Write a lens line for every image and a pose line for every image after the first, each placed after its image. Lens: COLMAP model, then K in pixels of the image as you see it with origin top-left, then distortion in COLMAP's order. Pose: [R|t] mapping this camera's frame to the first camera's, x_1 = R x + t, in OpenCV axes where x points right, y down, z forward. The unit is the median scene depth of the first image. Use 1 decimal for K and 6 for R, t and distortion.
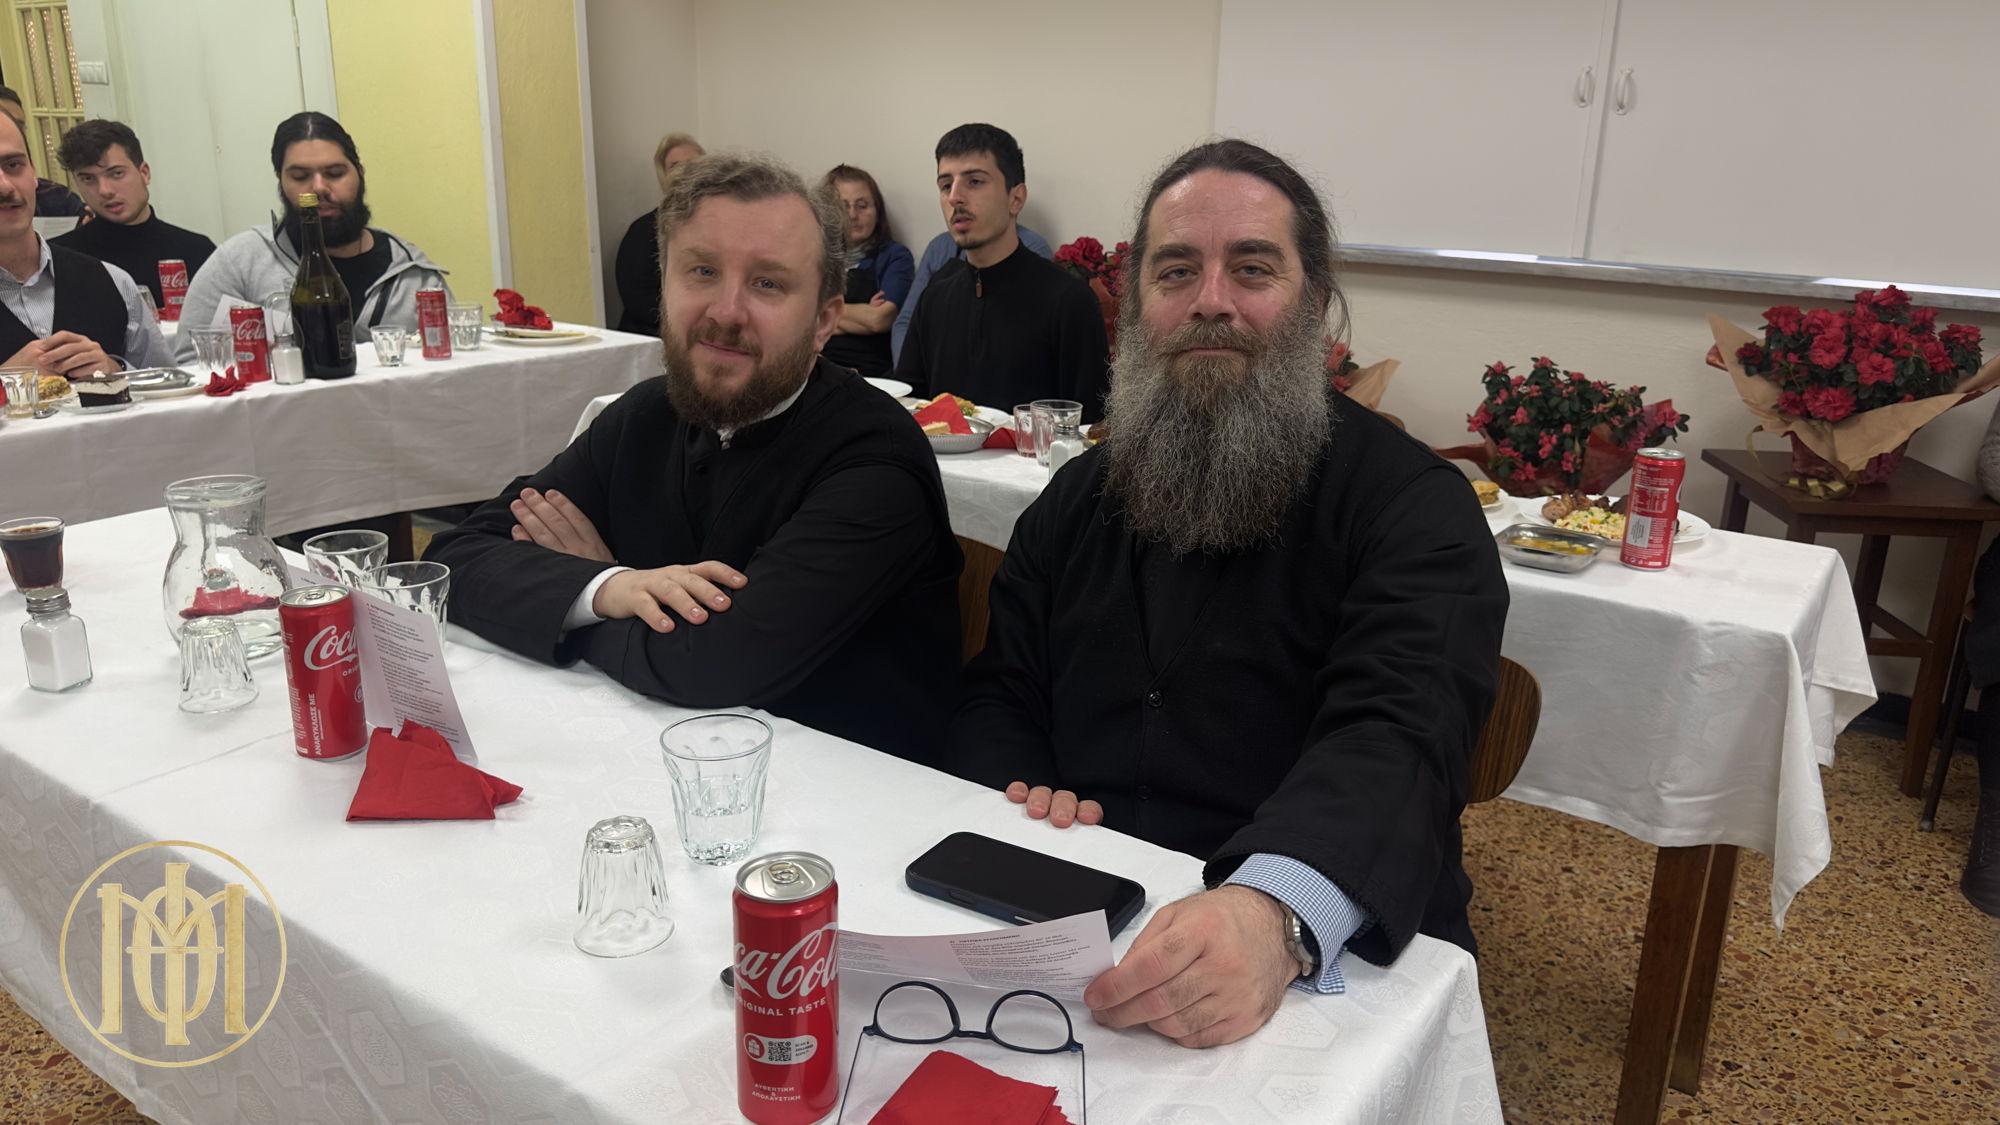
lens RADIAL K [[1430.8, 0, 1005.9], [0, 1430.8, 549.3], [0, 0, 1]] dist [0.067466, -0.088075]
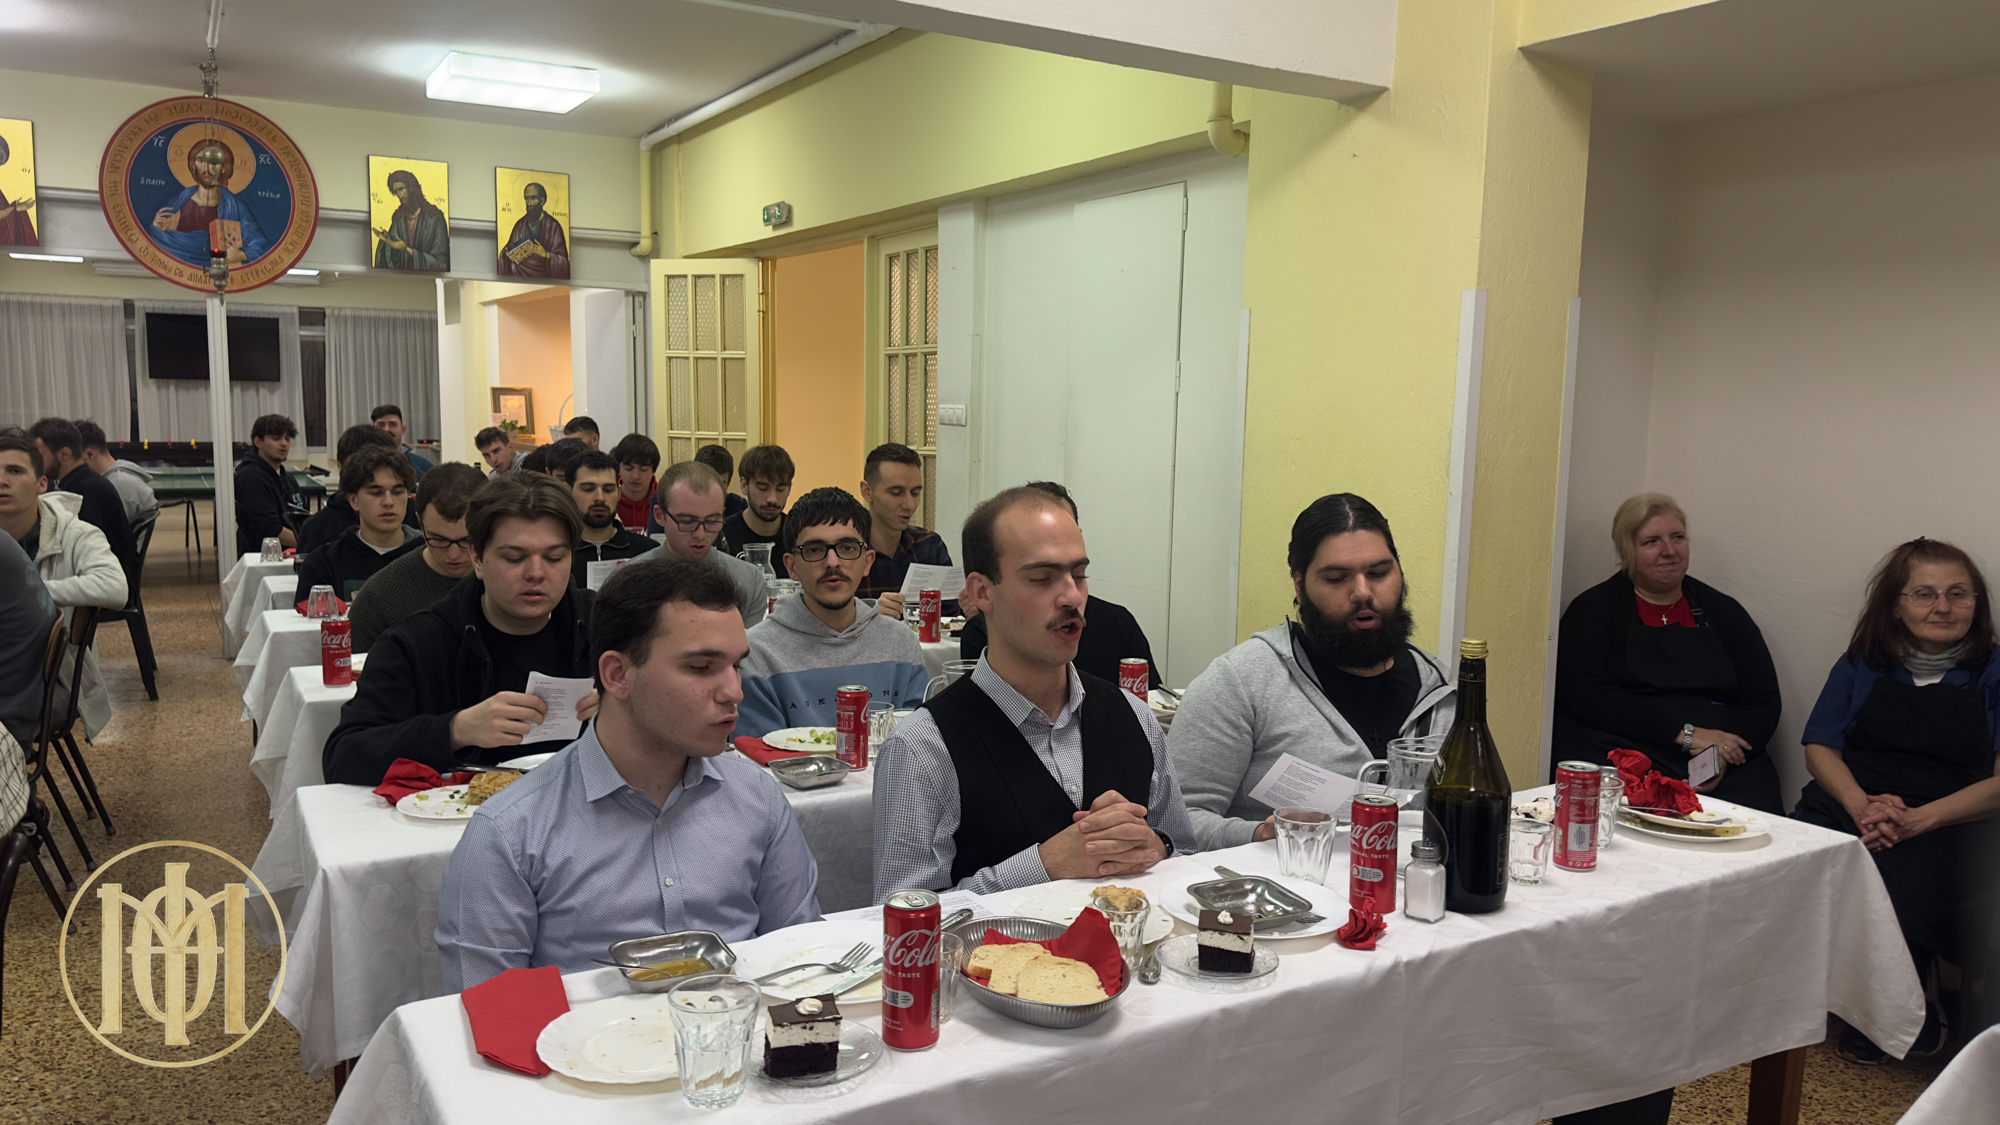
lens RADIAL K [[1430.8, 0, 1013.2], [0, 1430.8, 562.8], [0, 0, 1]] dist [0.067466, -0.088075]
pose [[0.911800, 0.034922, -0.409148, -0.330202], [-0.112921, 0.979287, -0.168063, -0.116543], [0.394804, 0.199442, 0.896857, 0.244620]]
